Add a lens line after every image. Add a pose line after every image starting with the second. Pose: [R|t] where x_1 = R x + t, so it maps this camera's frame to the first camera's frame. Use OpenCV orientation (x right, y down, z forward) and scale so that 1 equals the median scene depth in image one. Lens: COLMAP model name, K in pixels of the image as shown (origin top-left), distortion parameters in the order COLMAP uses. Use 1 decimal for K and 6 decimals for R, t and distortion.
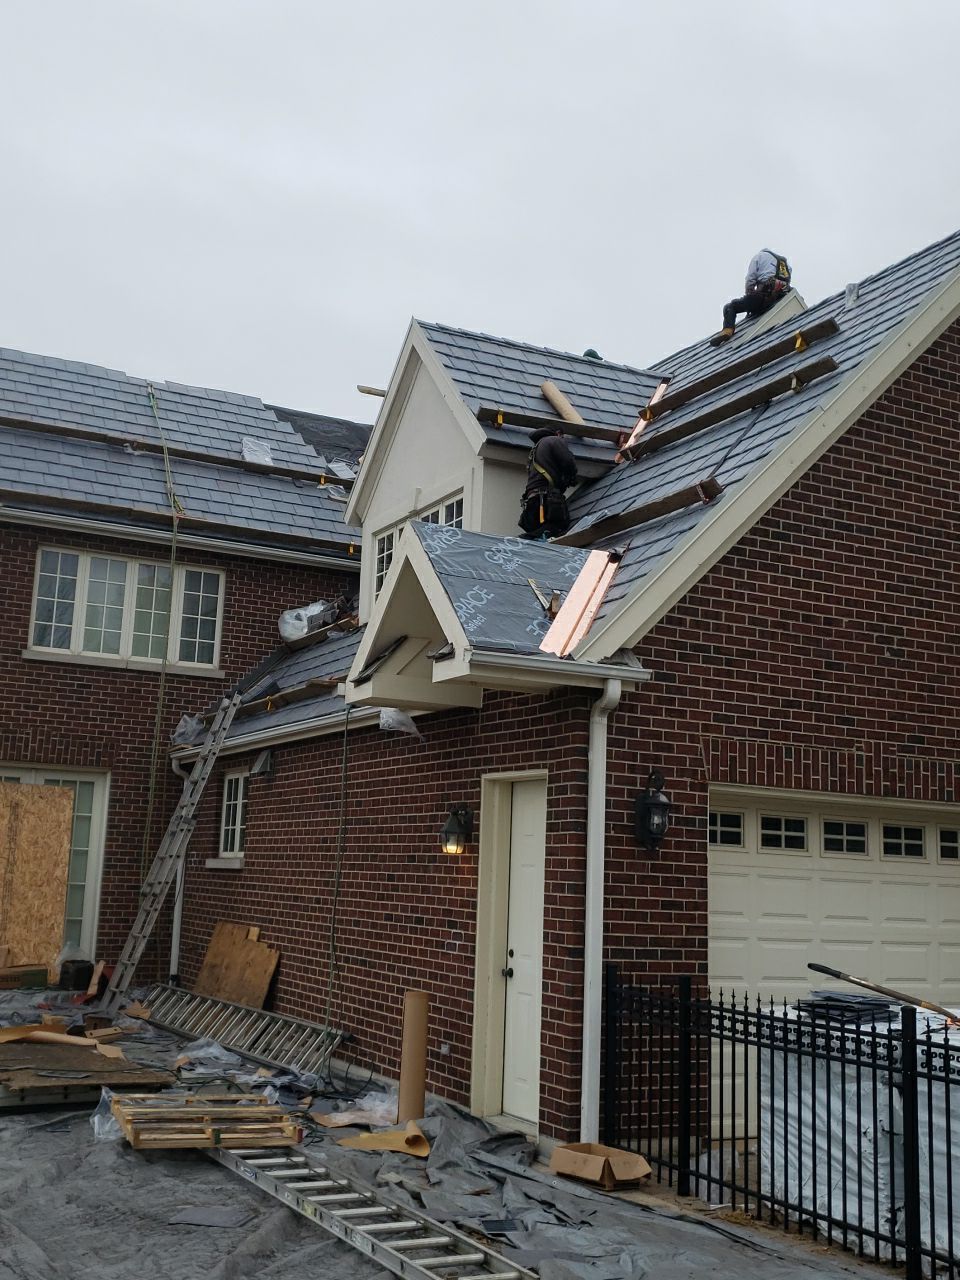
lens RADIAL K [[1449.2, 0, 480.0], [0, 1449.2, 640.0], [0, 0, 1]] dist [0.138875, -0.025742]
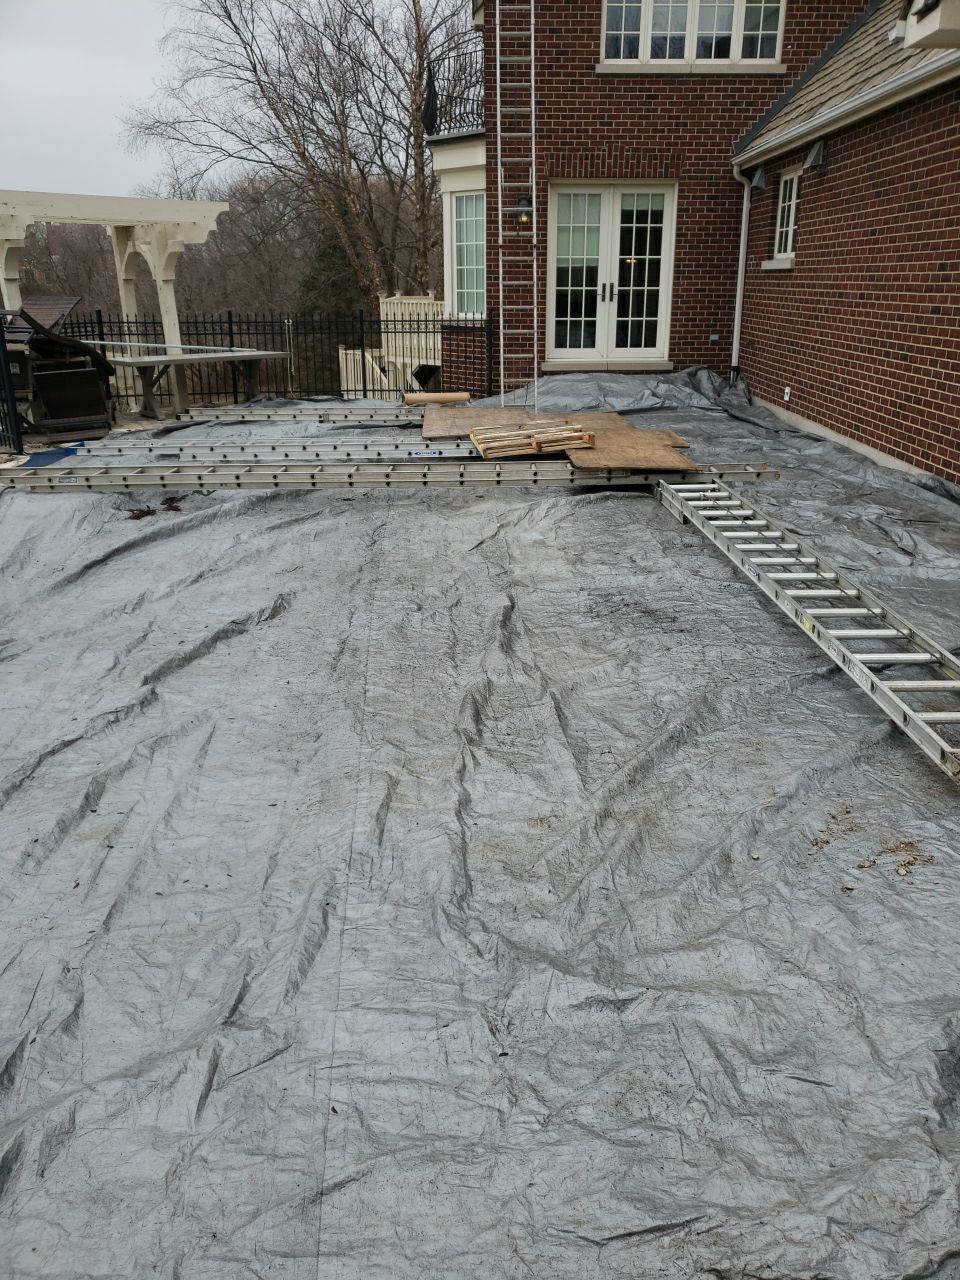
lens RADIAL K [[1032.7, 0, 480.0], [0, 1032.7, 640.0], [0, 0, 1]] dist [0.005608, 0.065665]
pose [[0.895442, 0.109454, -0.431513, -0.009536], [0.106343, 0.888651, 0.446083, 0.036601], [0.432290, -0.445330, 0.784096, 0.188697]]
